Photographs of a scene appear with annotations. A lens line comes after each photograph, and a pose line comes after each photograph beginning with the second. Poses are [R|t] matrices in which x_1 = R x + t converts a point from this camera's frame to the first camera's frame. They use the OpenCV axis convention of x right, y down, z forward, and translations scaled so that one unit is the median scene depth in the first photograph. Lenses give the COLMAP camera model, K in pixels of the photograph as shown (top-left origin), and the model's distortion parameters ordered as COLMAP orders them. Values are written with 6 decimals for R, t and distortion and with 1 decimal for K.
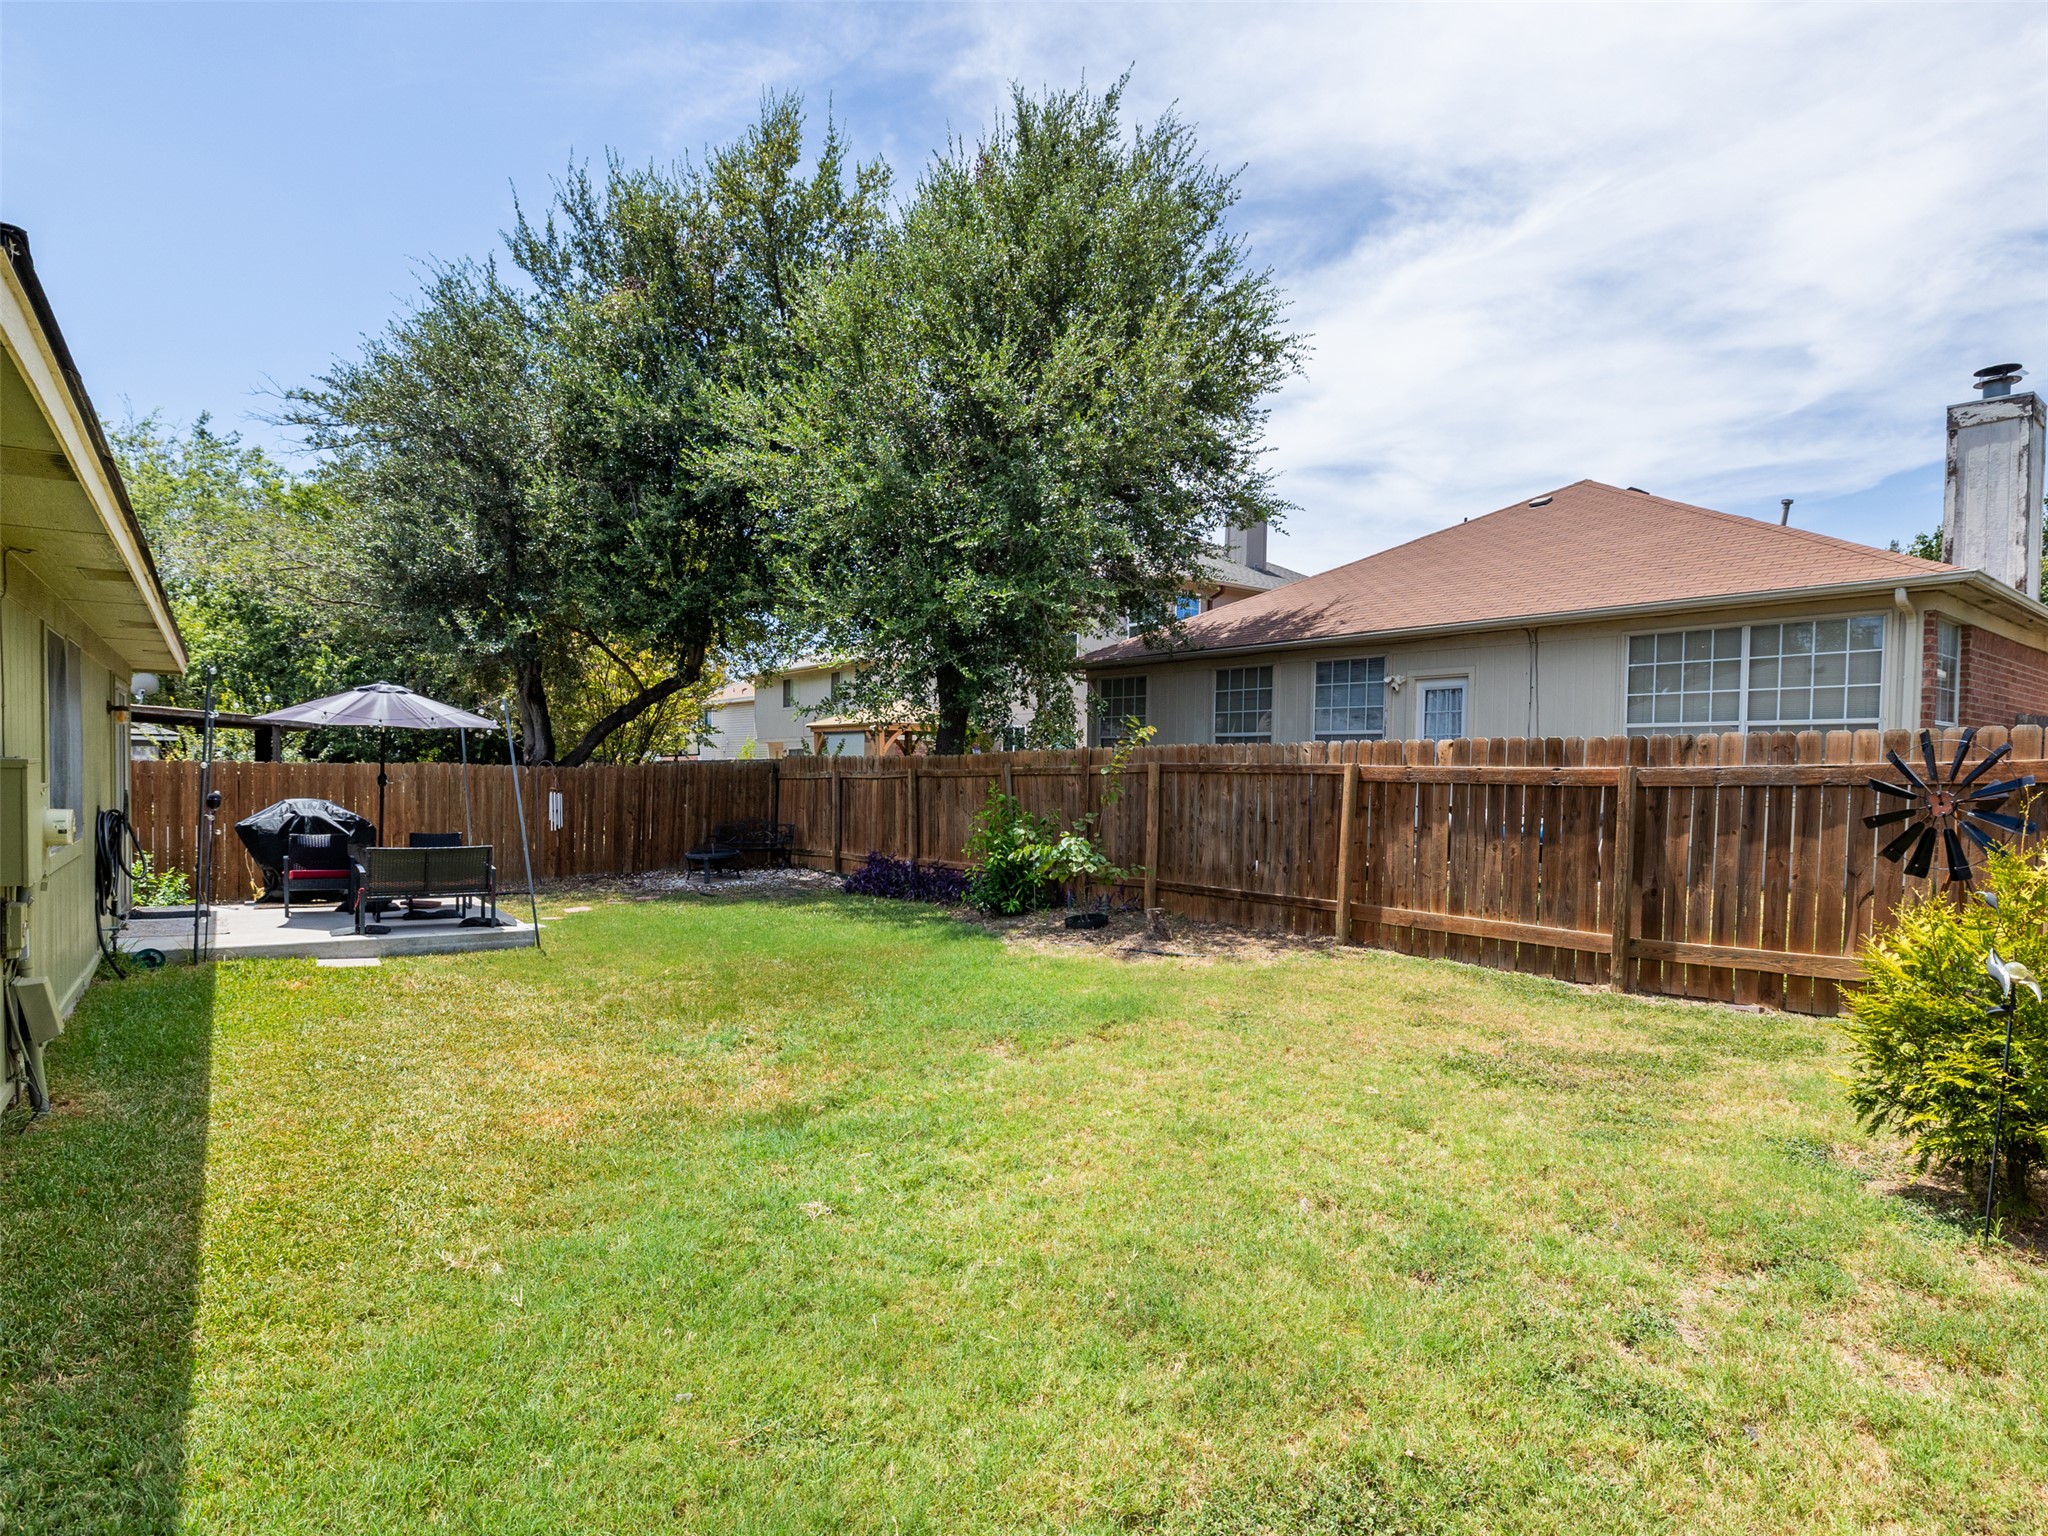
lens RADIAL K [[1091.1, 0, 1024.9], [0, 1091.1, 800.0], [0, 0, 1]] dist [-0.007758, -0.000370]
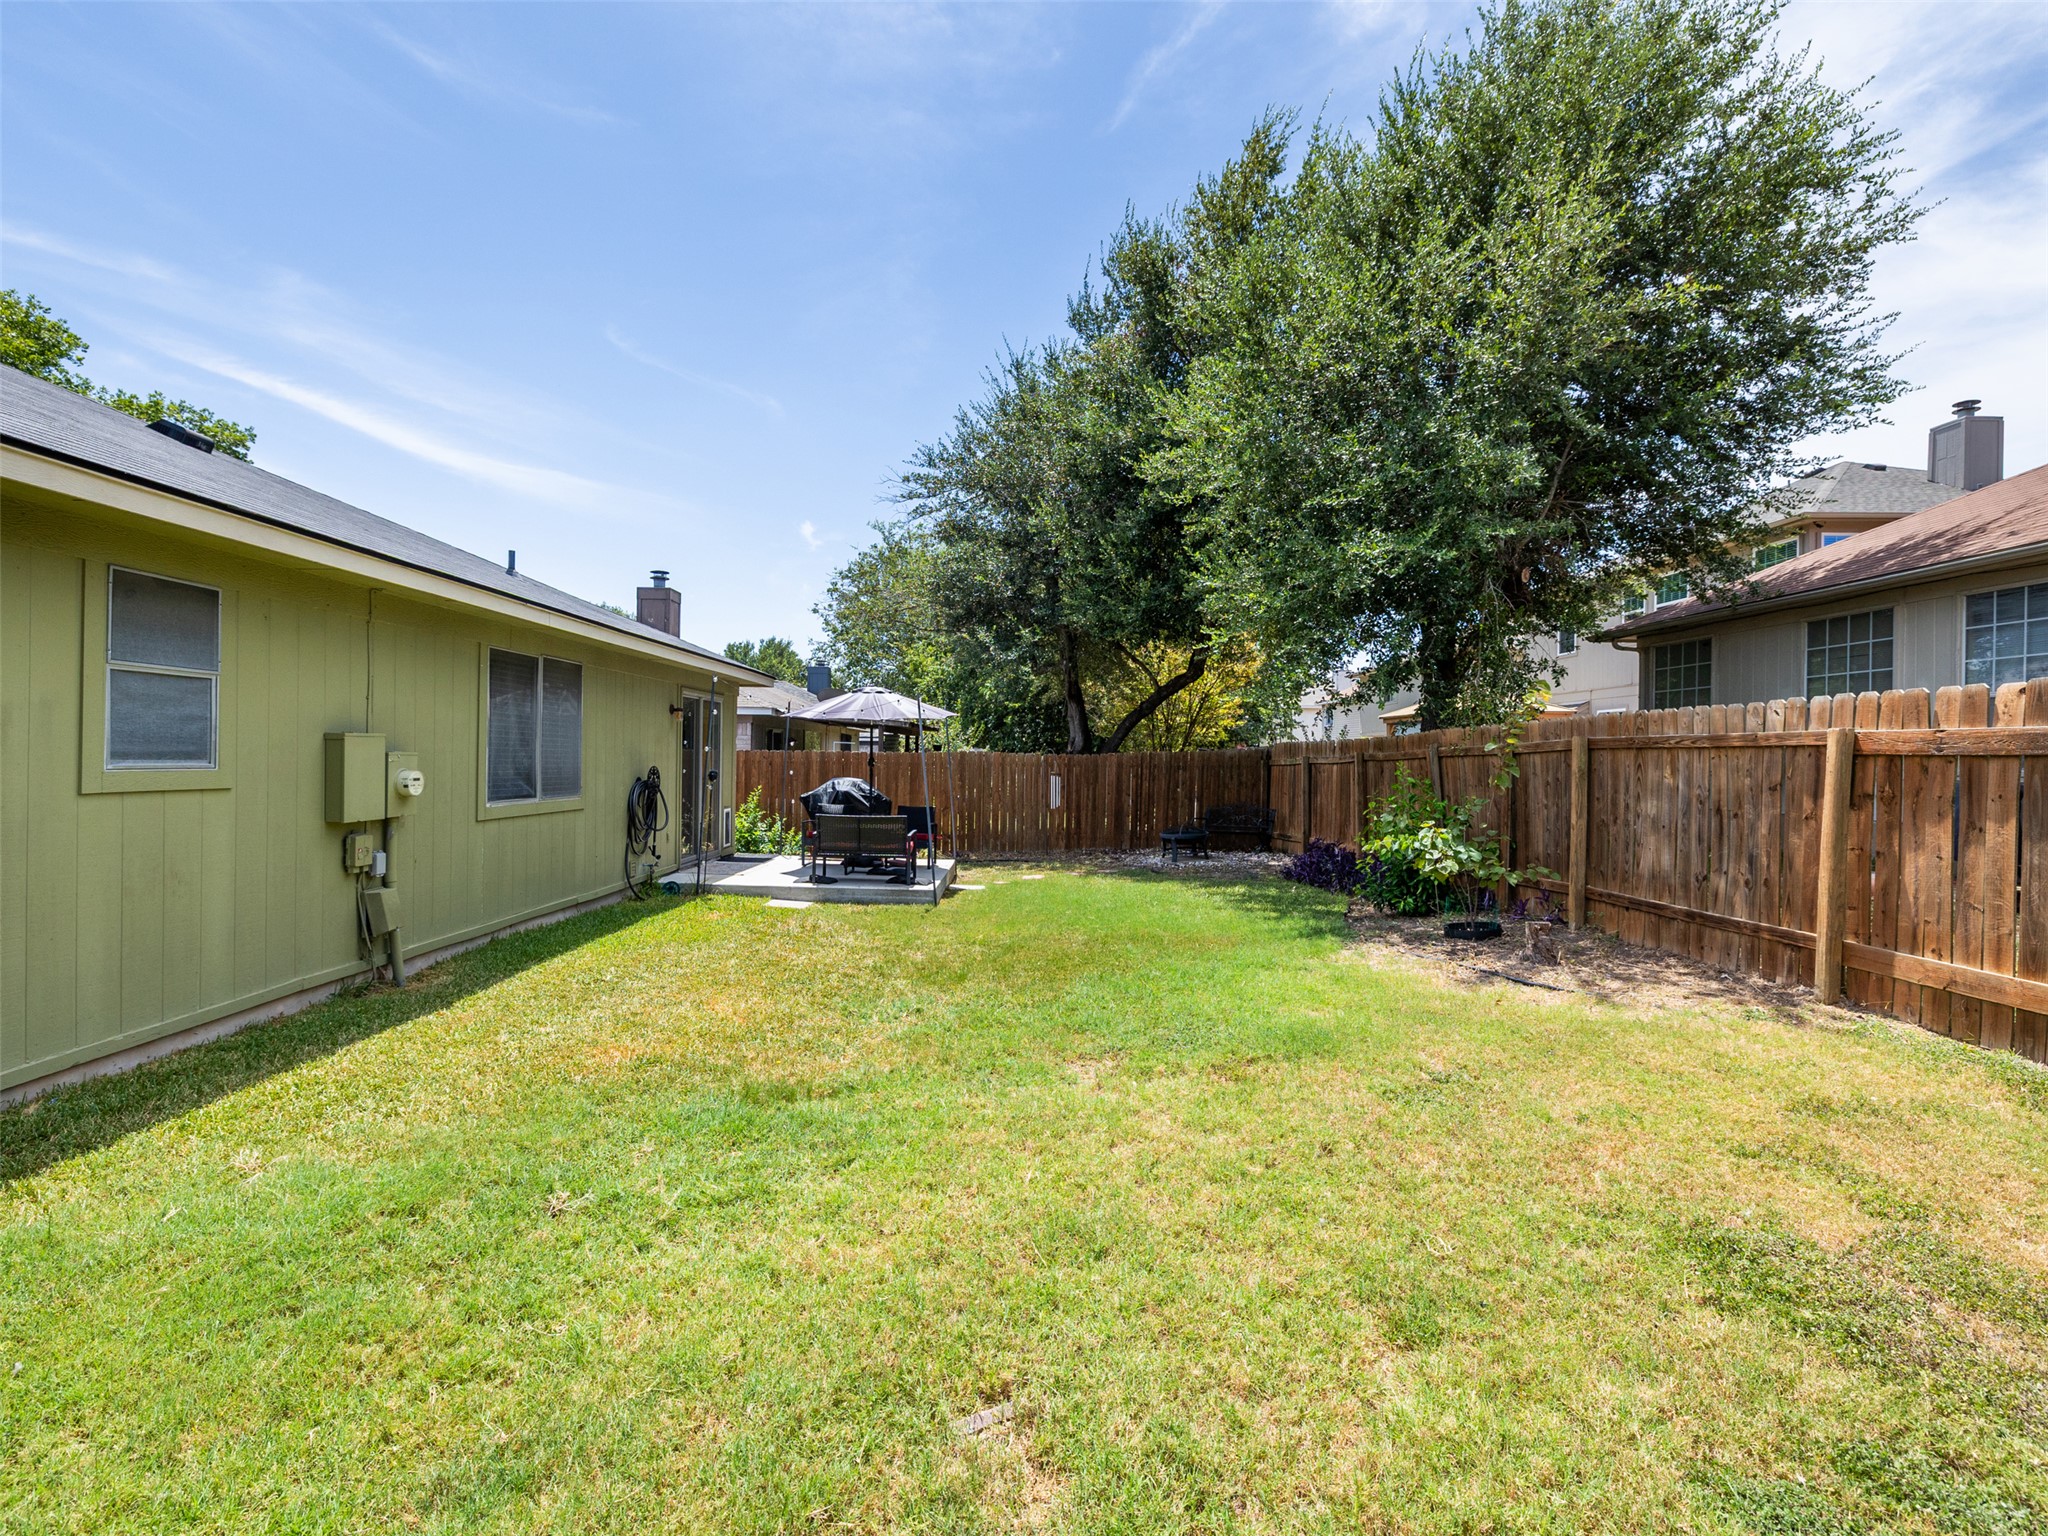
lens RADIAL K [[965.1, 0, 1012.9], [0, 965.1, 757.3], [0, 0, 1]] dist [-0.001798, 0.000372]
pose [[0.800480, -0.007320, -0.599315, 0.217060], [-0.013982, 0.999425, -0.030883, 0.007958], [0.599197, 0.033101, 0.799917, 0.205050]]
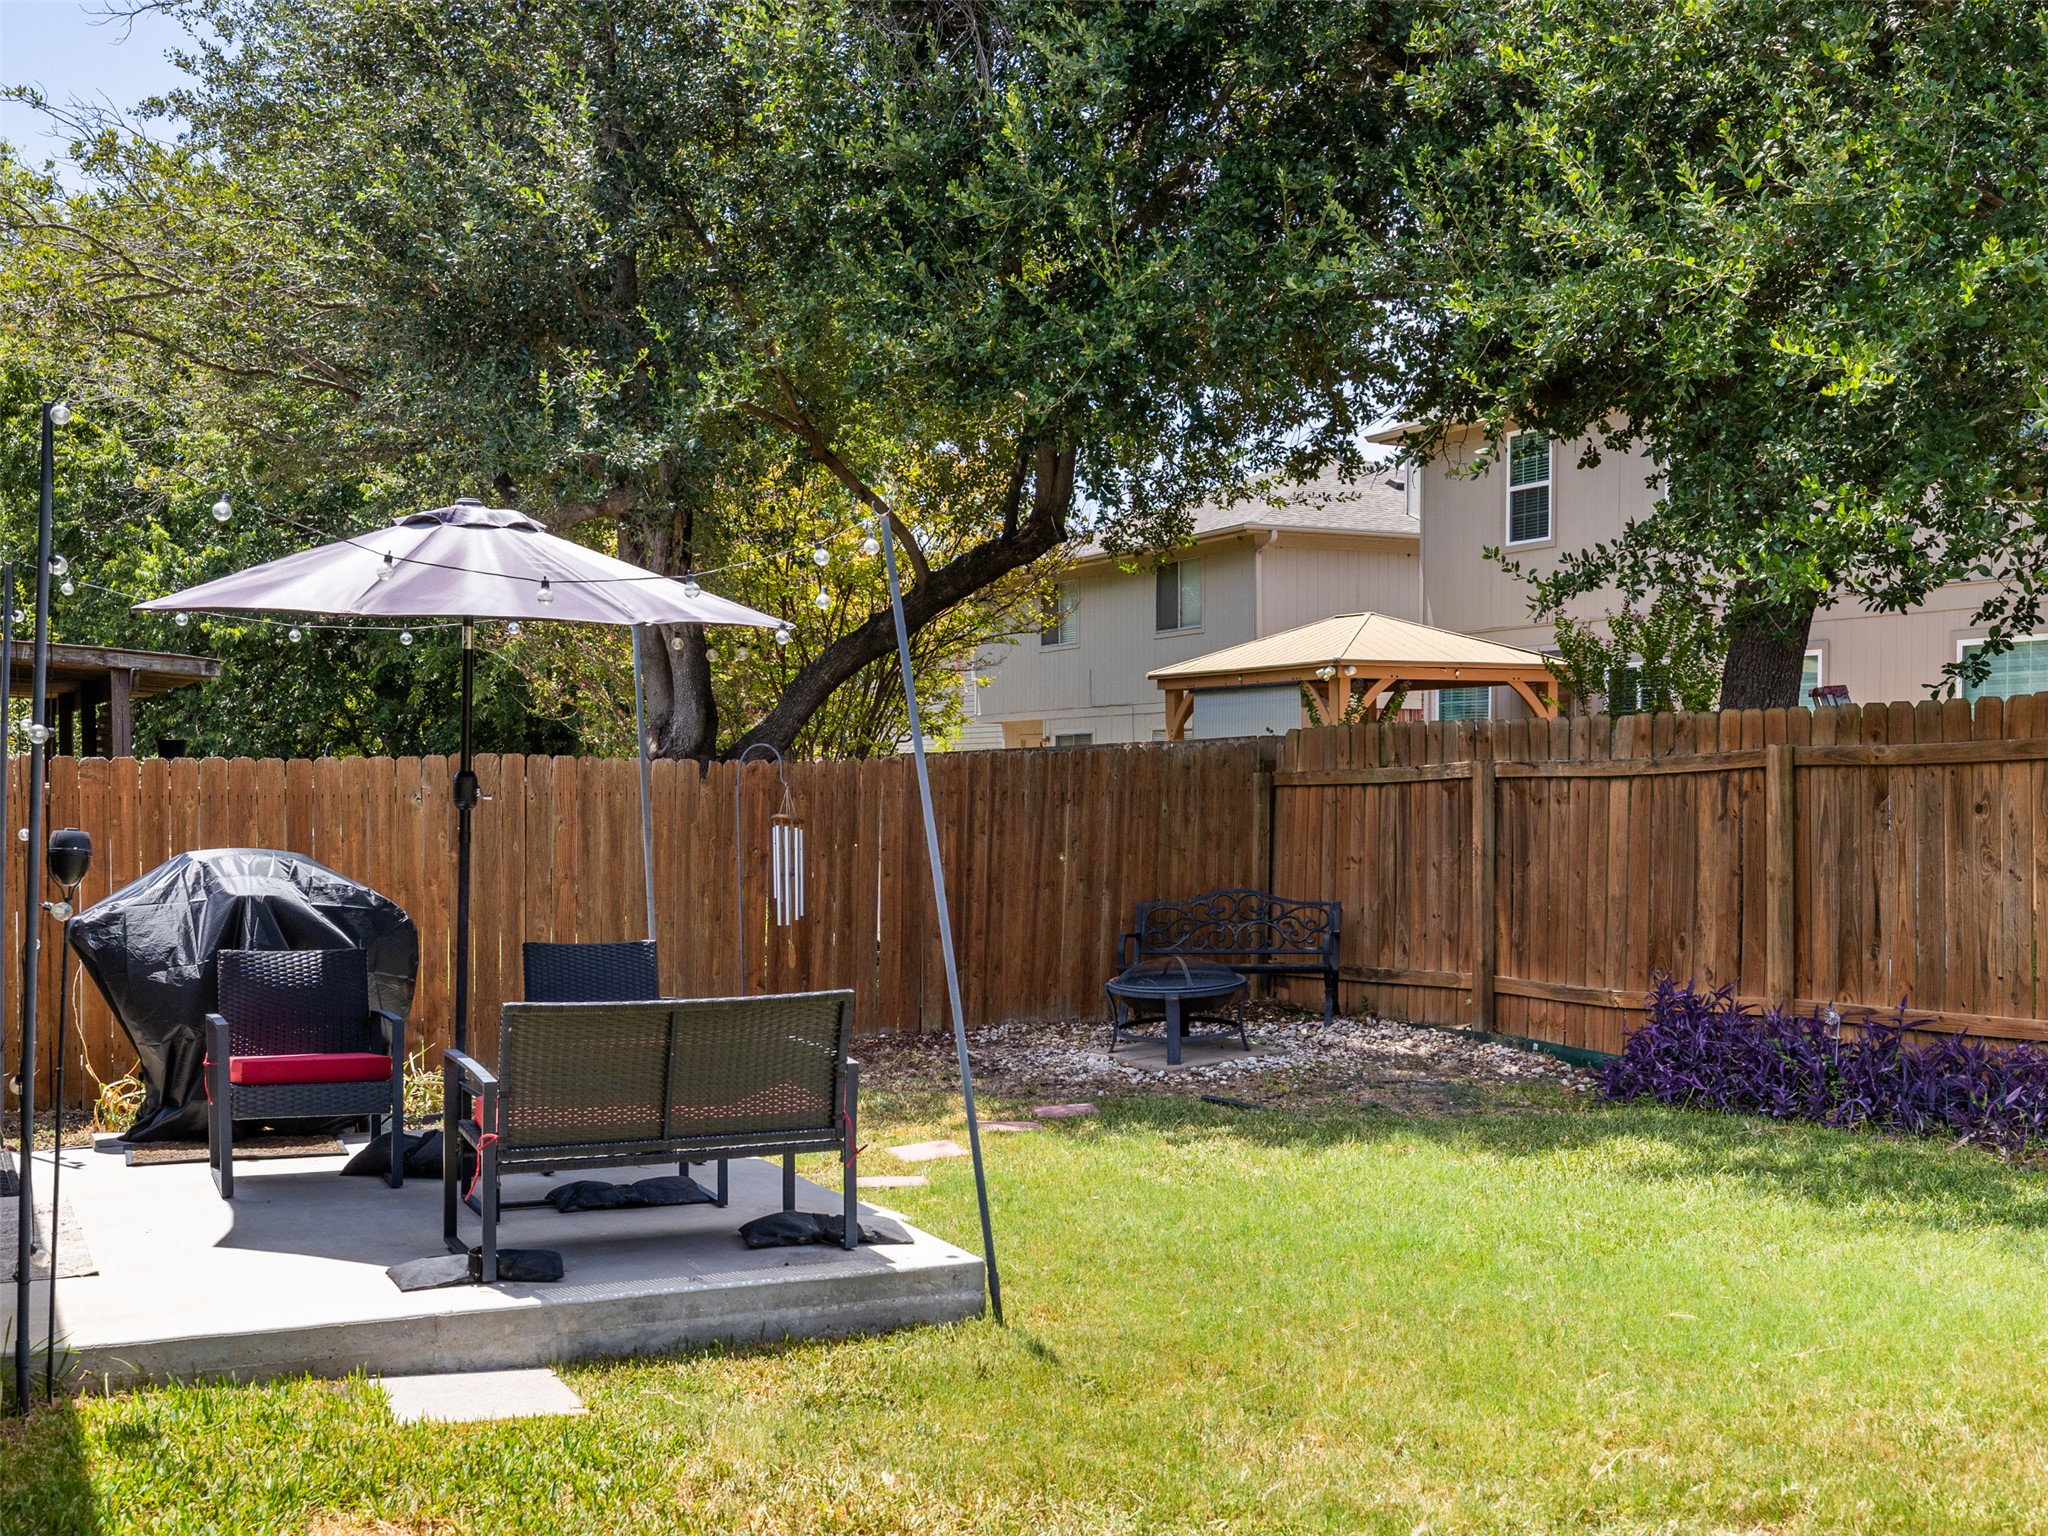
lens RADIAL K [[2172.9, 0, 1025.0], [0, 2172.9, 843.6], [0, 0, 1]] dist [0.013716, 0.013084]
pose [[0.984982, -0.011913, -0.172244, -0.305066], [0.012004, 0.999928, -0.000517, 0.000838], [0.172238, -0.001558, 0.985054, 0.362990]]
